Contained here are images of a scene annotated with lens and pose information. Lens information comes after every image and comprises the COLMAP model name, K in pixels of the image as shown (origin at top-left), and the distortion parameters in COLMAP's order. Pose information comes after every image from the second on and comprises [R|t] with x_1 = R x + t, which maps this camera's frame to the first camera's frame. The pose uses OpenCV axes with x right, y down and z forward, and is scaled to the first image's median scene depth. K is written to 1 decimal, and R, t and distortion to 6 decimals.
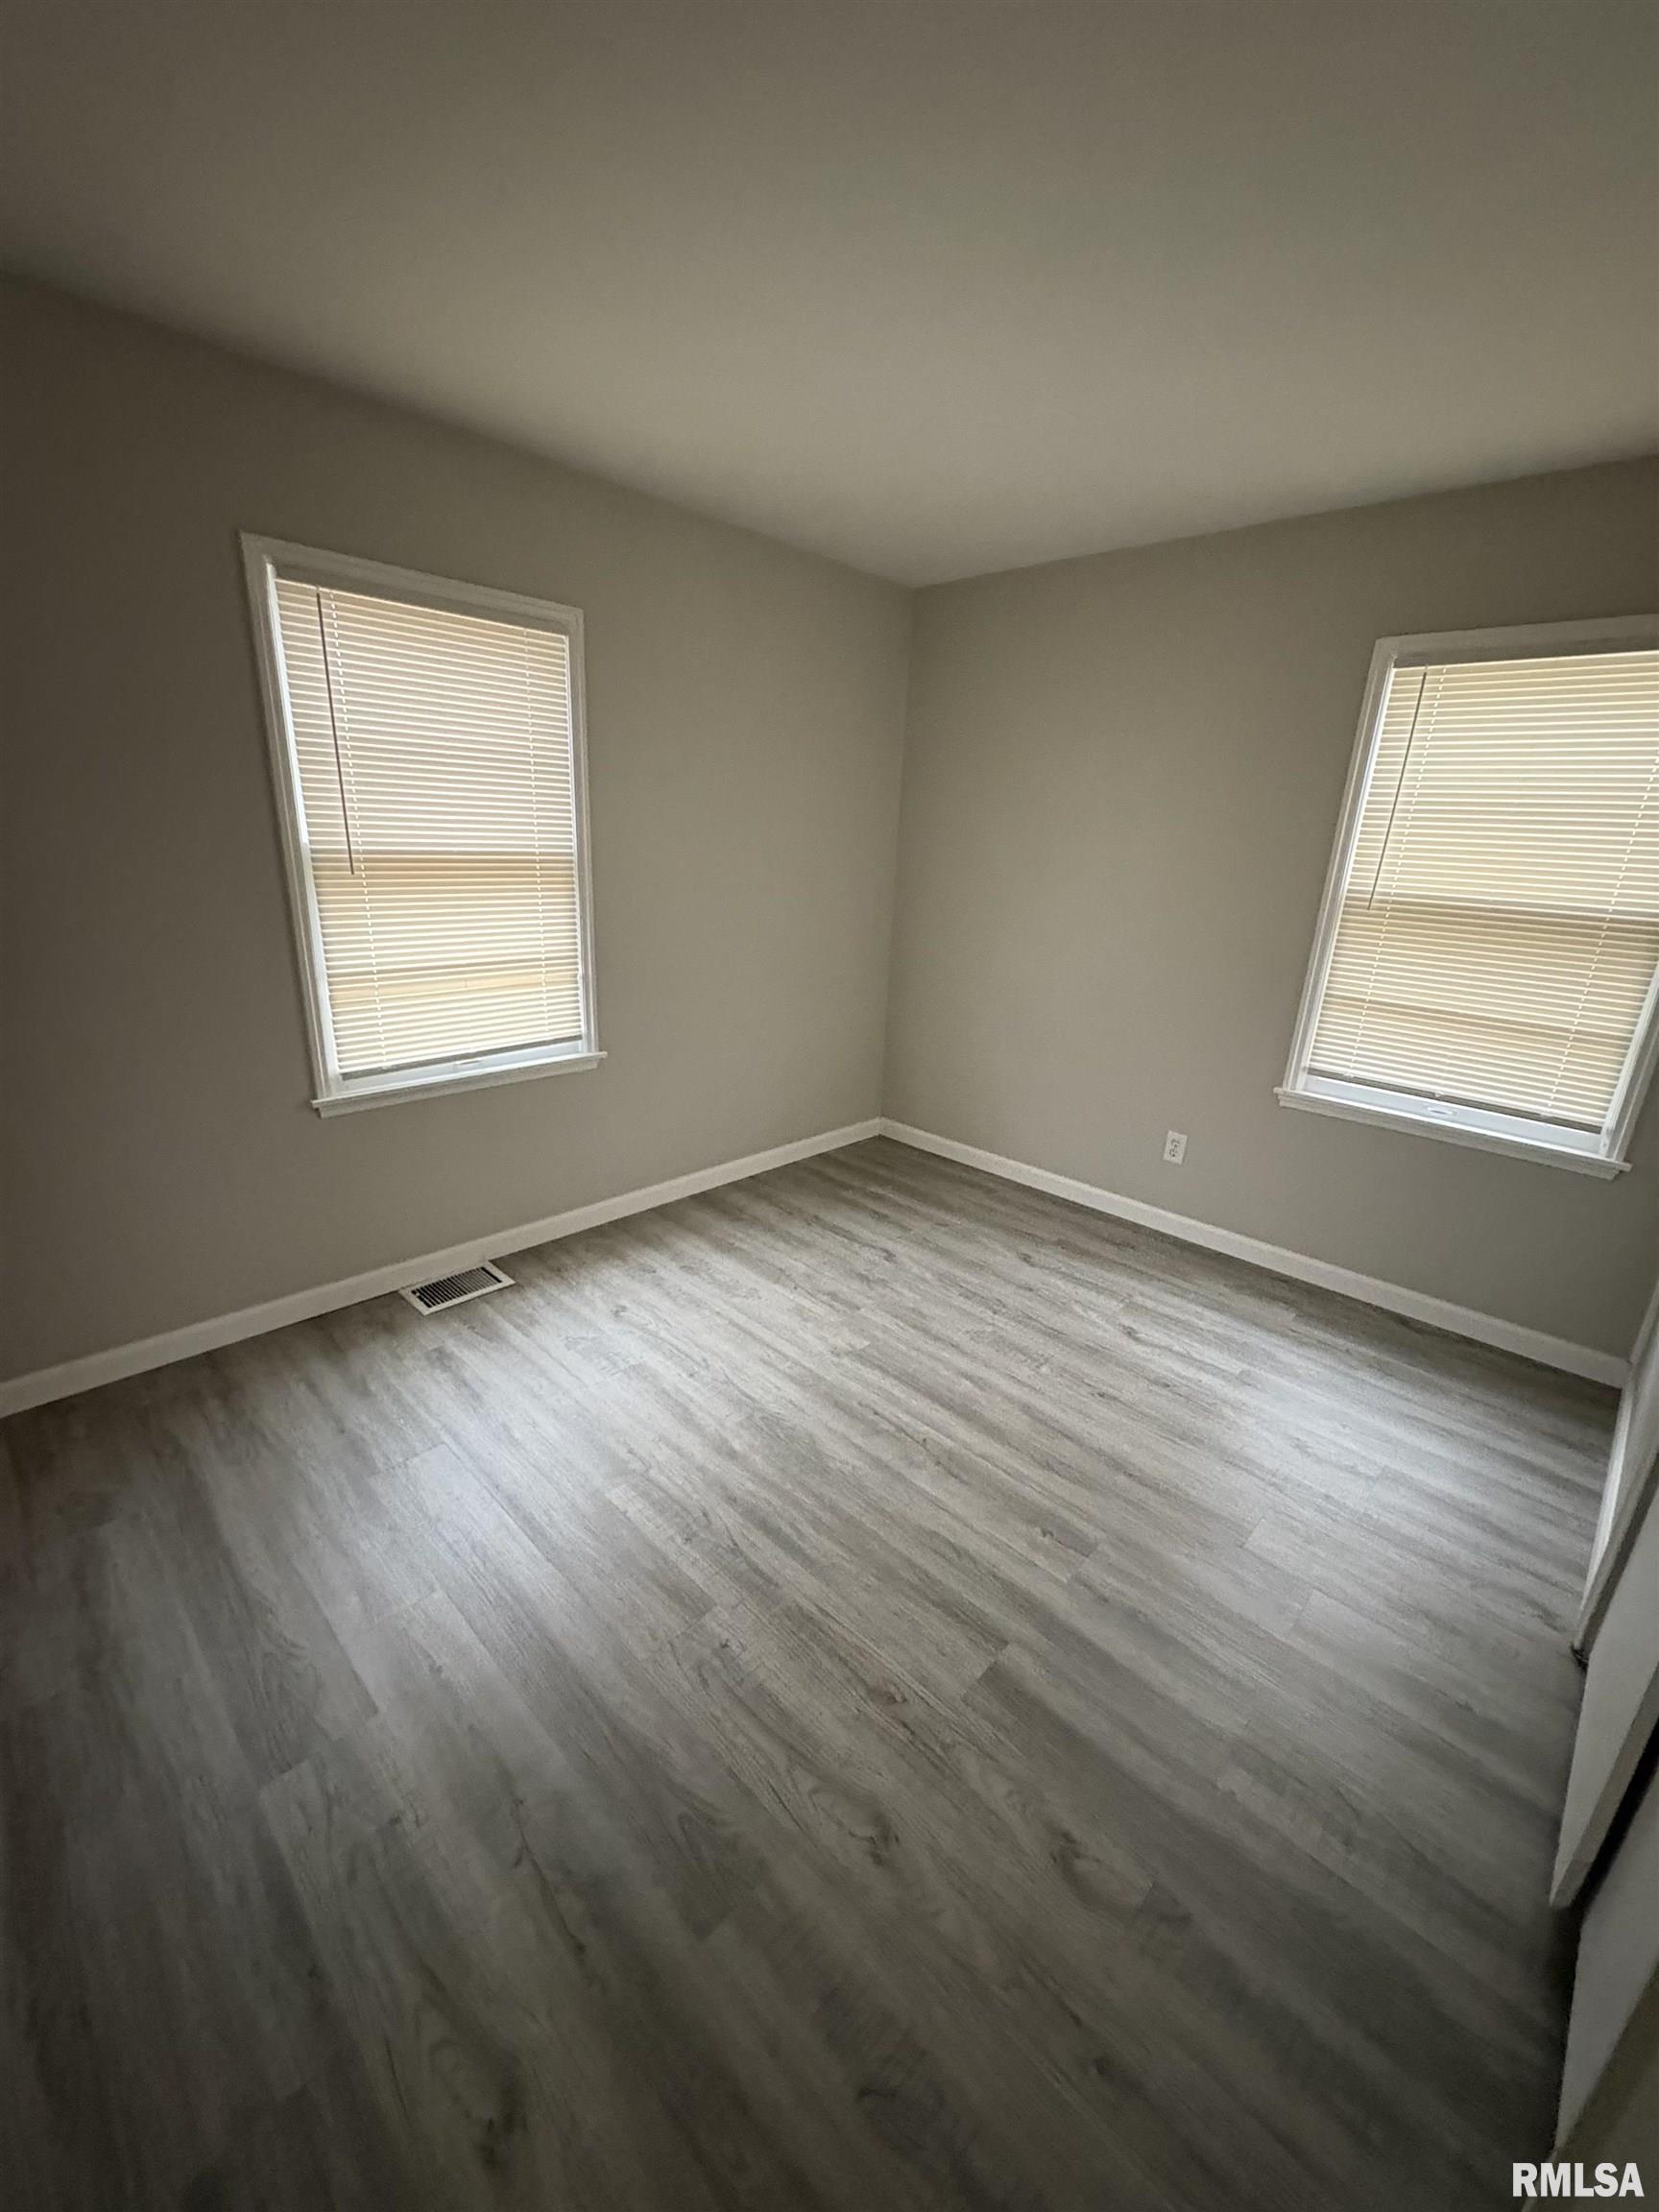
lens RADIAL K [[880.6, 0, 822.2], [0, 880.6, 1105.2], [0, 0, 1]] dist [-0.001626, 0.000264]
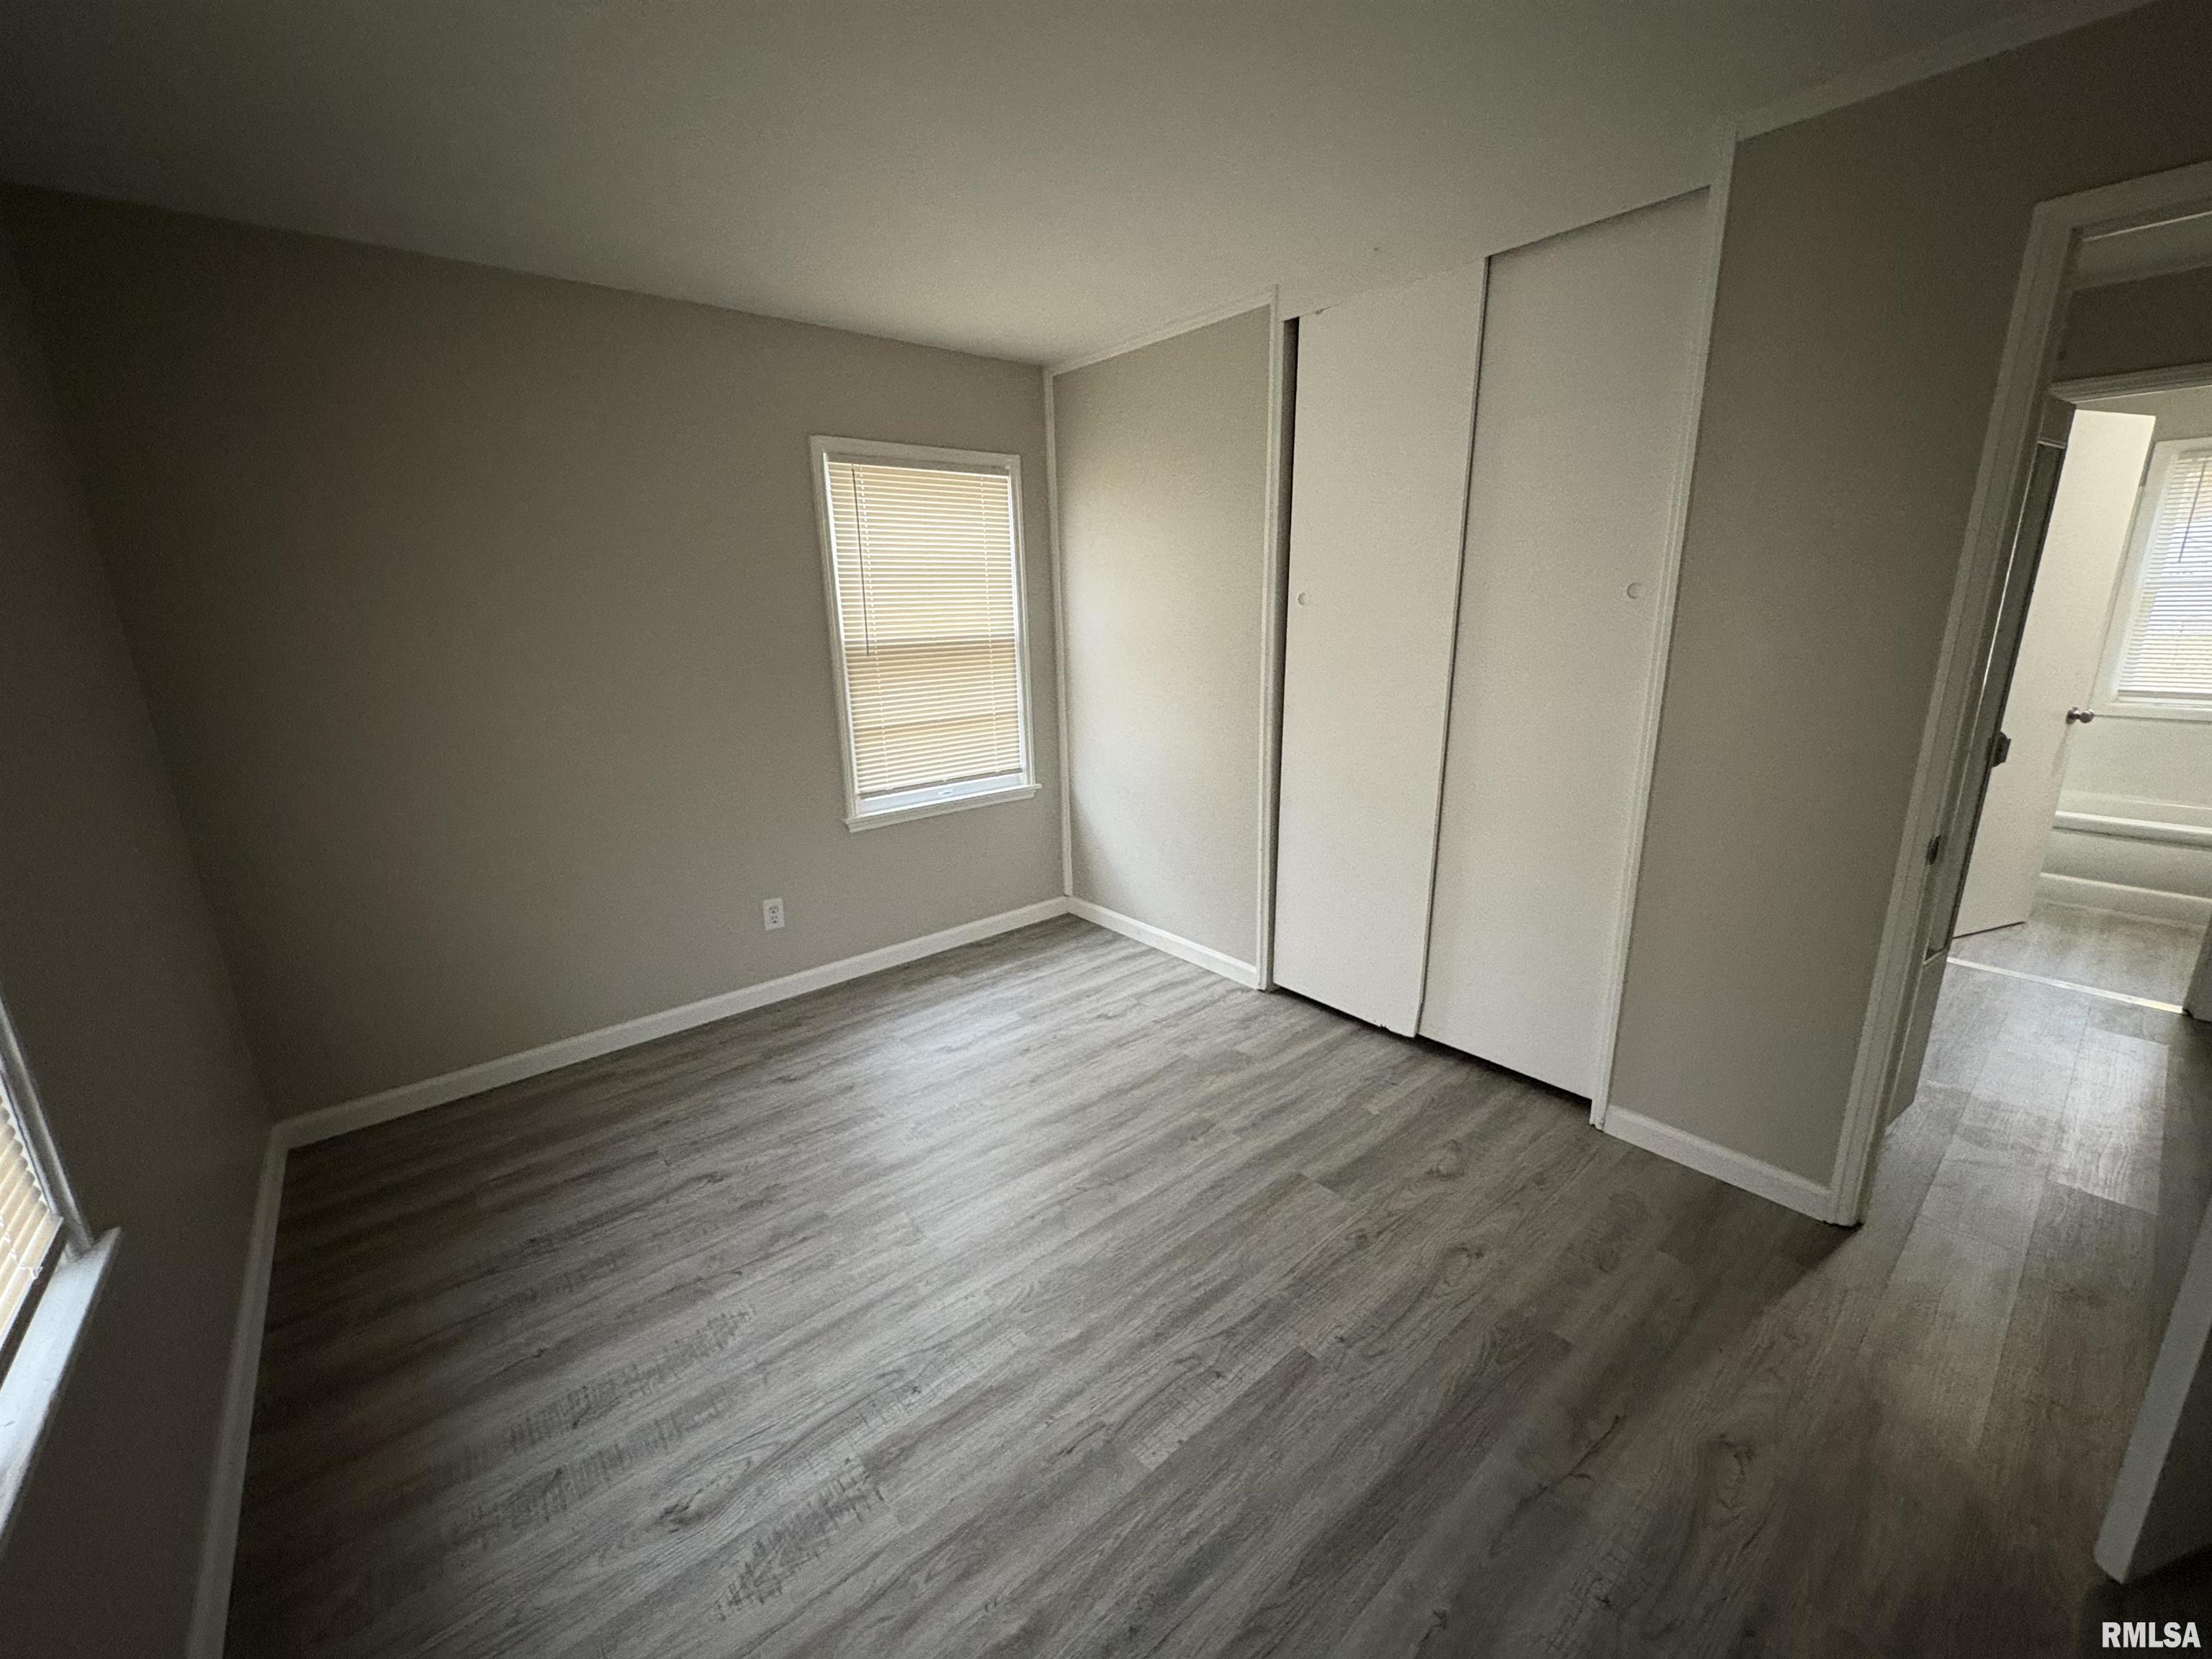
lens RADIAL K [[880.6, 0, 1110.2], [0, 880.6, 837.5], [0, 0, 1]] dist [-0.001626, 0.000264]
pose [[0.097820, -0.302942, 0.947975, -0.591417], [0.332638, 0.907713, 0.255751, -0.195419], [-0.937968, 0.290315, 0.189563, 0.528491]]
